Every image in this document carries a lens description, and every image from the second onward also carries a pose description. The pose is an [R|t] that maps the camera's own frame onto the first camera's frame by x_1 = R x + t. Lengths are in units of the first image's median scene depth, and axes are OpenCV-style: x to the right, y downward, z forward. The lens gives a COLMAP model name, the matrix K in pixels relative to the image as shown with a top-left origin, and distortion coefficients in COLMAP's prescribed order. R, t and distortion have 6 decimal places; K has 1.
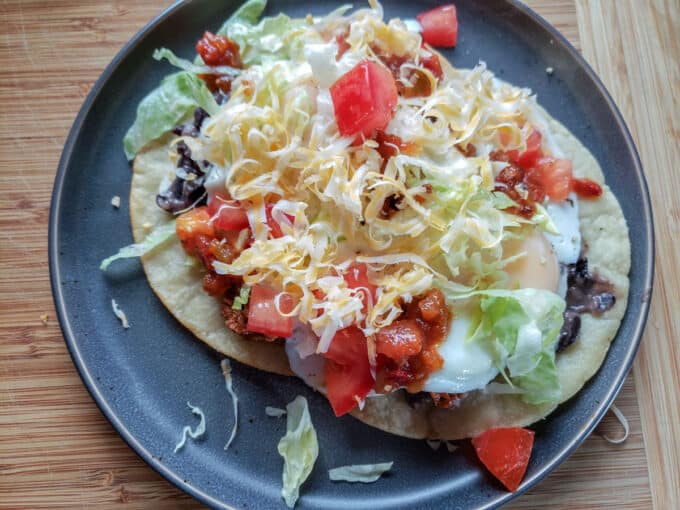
lens RADIAL K [[558.1, 0, 336.0], [0, 558.1, 256.8], [0, 0, 1]] dist [-0.006078, 0.002303]
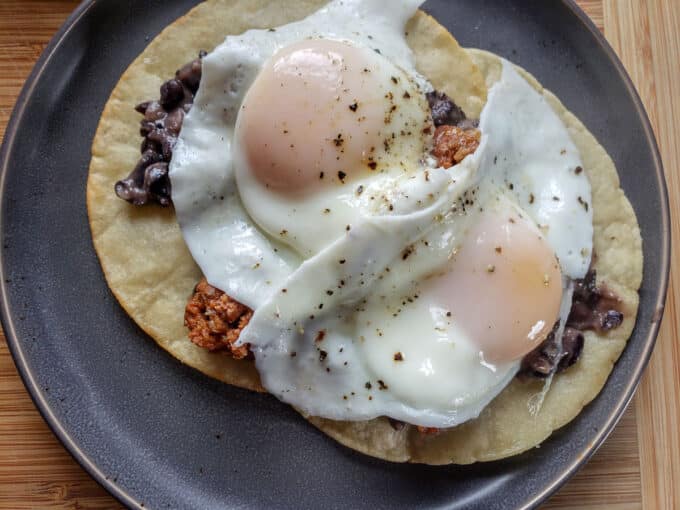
lens RADIAL K [[558.1, 0, 336.0], [0, 558.1, 256.8], [0, 0, 1]] dist [-0.006078, 0.002303]
pose [[0.999188, 0.034815, 0.020265, 0.011739], [-0.036393, 0.995837, 0.083573, -0.081226], [-0.017271, -0.084243, 0.996296, 0.110726]]
